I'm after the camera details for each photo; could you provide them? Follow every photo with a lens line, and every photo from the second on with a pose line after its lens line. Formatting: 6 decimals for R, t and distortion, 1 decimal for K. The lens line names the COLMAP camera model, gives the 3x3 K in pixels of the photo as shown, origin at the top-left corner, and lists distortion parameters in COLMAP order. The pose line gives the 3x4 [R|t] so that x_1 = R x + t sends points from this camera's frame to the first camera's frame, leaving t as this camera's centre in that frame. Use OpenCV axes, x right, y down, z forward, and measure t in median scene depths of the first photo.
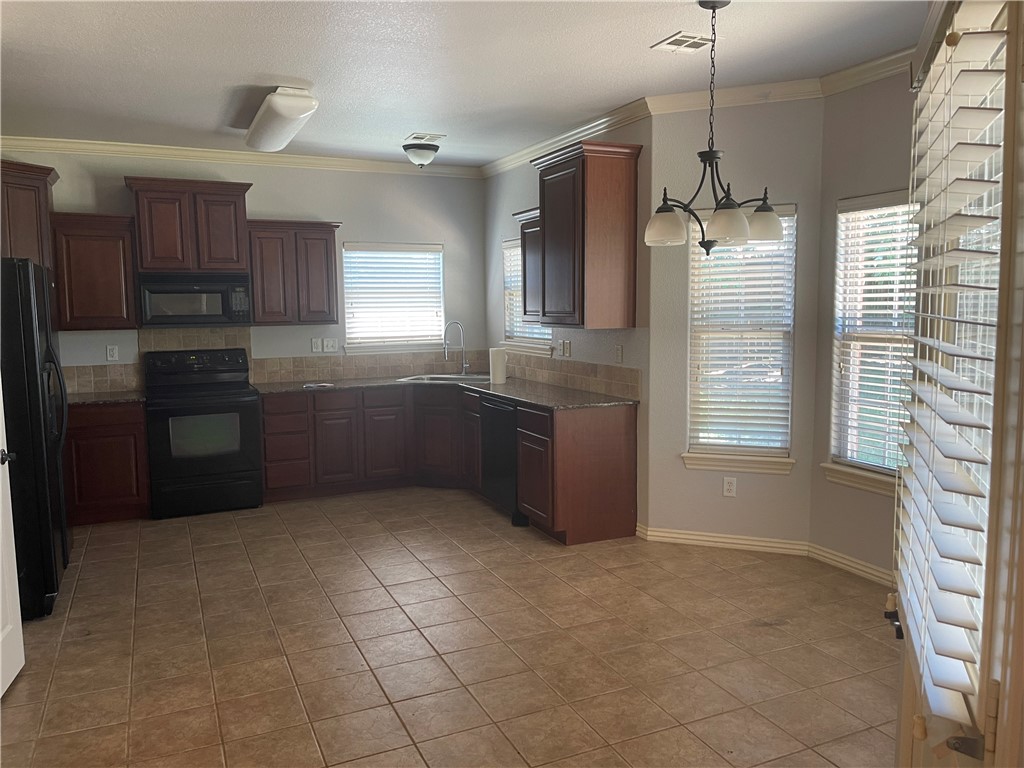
lens RADIAL K [[775.3, 0, 513.4], [0, 775.3, 379.2], [0, 0, 1]] dist [0.060084, -0.071498]
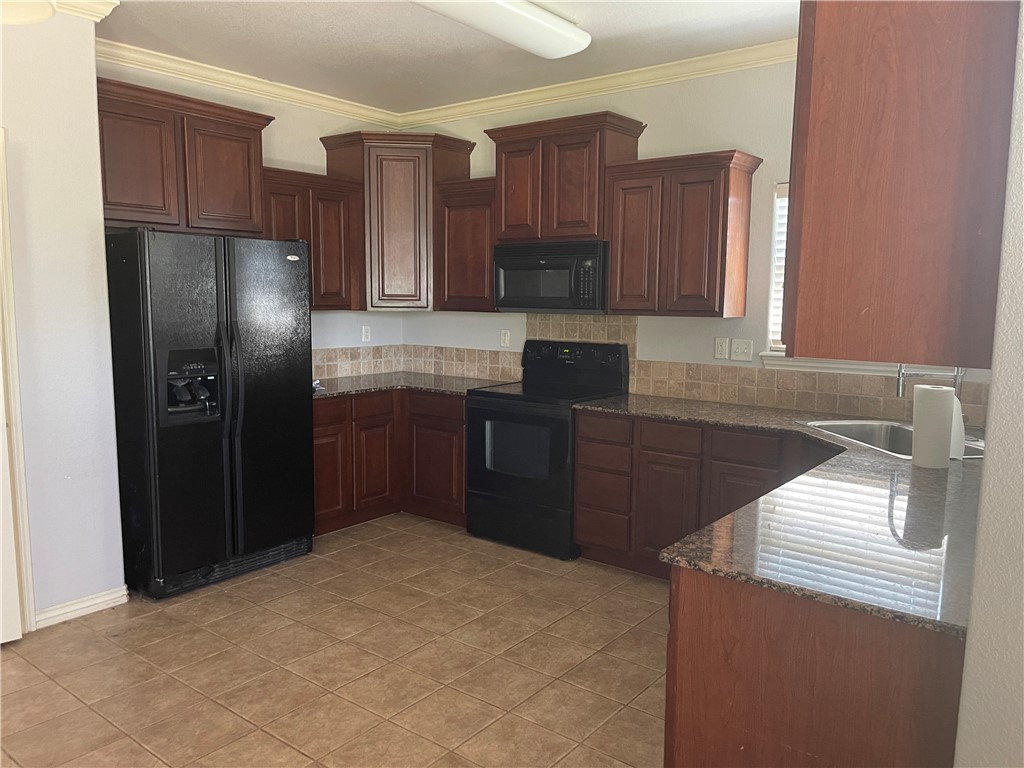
lens RADIAL K [[775.3, 0, 507.5], [0, 775.3, 386.3], [0, 0, 1]] dist [0.060084, -0.071498]
pose [[0.452261, 0.123435, -0.883303, 0.311968], [-0.101102, 0.991088, 0.086732, -0.063878], [0.886137, 0.050078, 0.460710, 0.684508]]
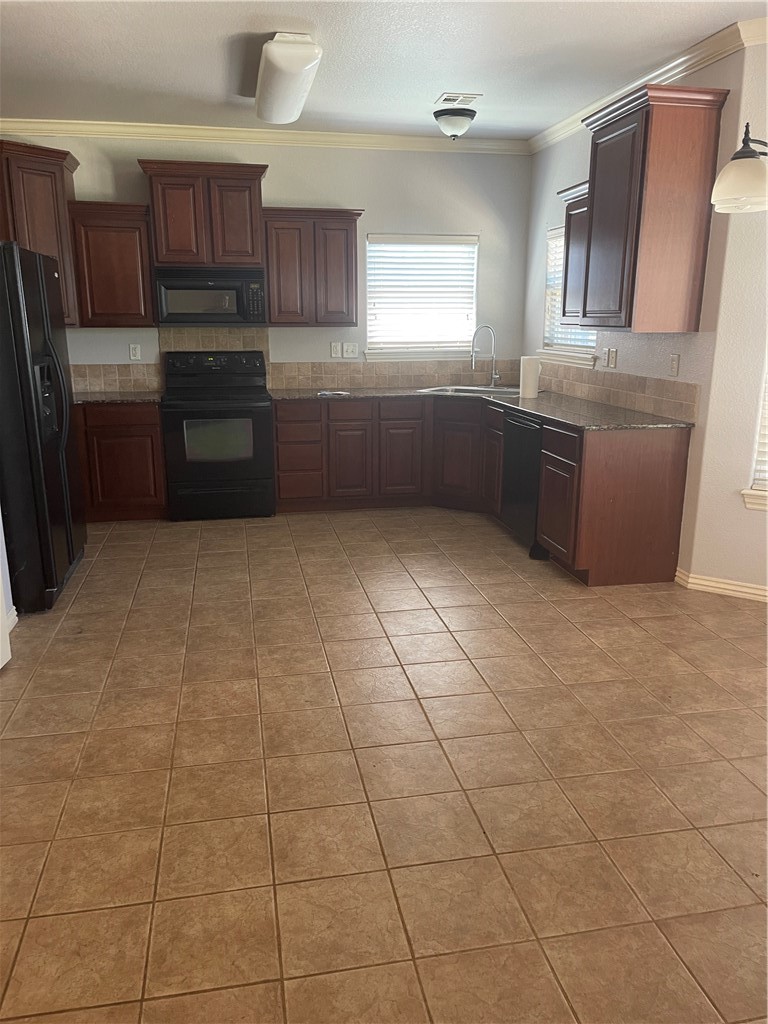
lens RADIAL K [[775.3, 0, 383.9], [0, 775.3, 513.2], [0, 0, 1]] dist [0.060084, -0.071498]
pose [[0.971736, 0.069007, -0.225757, 0.034928], [-0.034294, 0.987441, 0.154219, 0.005483], [0.233564, -0.142118, 0.961899, 0.108988]]
